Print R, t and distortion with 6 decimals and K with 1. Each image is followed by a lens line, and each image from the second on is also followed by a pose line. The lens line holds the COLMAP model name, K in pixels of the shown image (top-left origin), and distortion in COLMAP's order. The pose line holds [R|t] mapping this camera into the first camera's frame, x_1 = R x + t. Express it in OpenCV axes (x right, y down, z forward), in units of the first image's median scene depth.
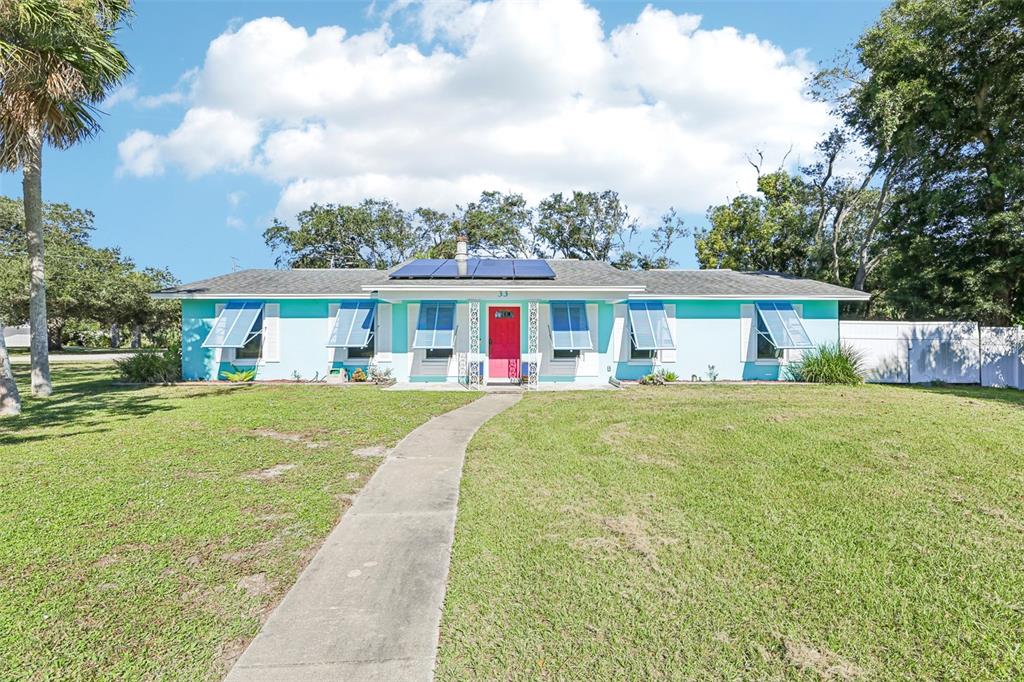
lens RADIAL K [[466.3, 0, 512.4], [0, 466.3, 377.1], [0, 0, 1]] dist [0.002348, 0.000094]
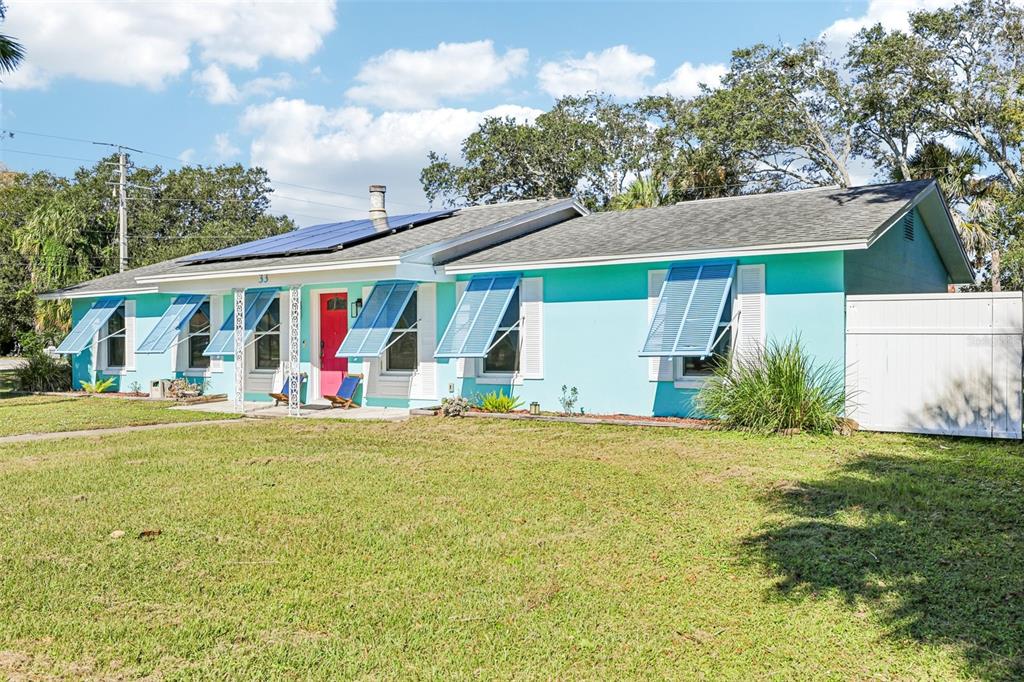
lens RADIAL K [[1010.5, 0, 512.0], [0, 1010.5, 341.0], [0, 0, 1]] dist [-0.002517, -0.000645]
pose [[0.781318, -0.006836, -0.624096, 0.962565], [-0.040871, 0.997233, -0.062090, -0.000961], [0.622793, 0.074020, 0.778877, 0.023174]]
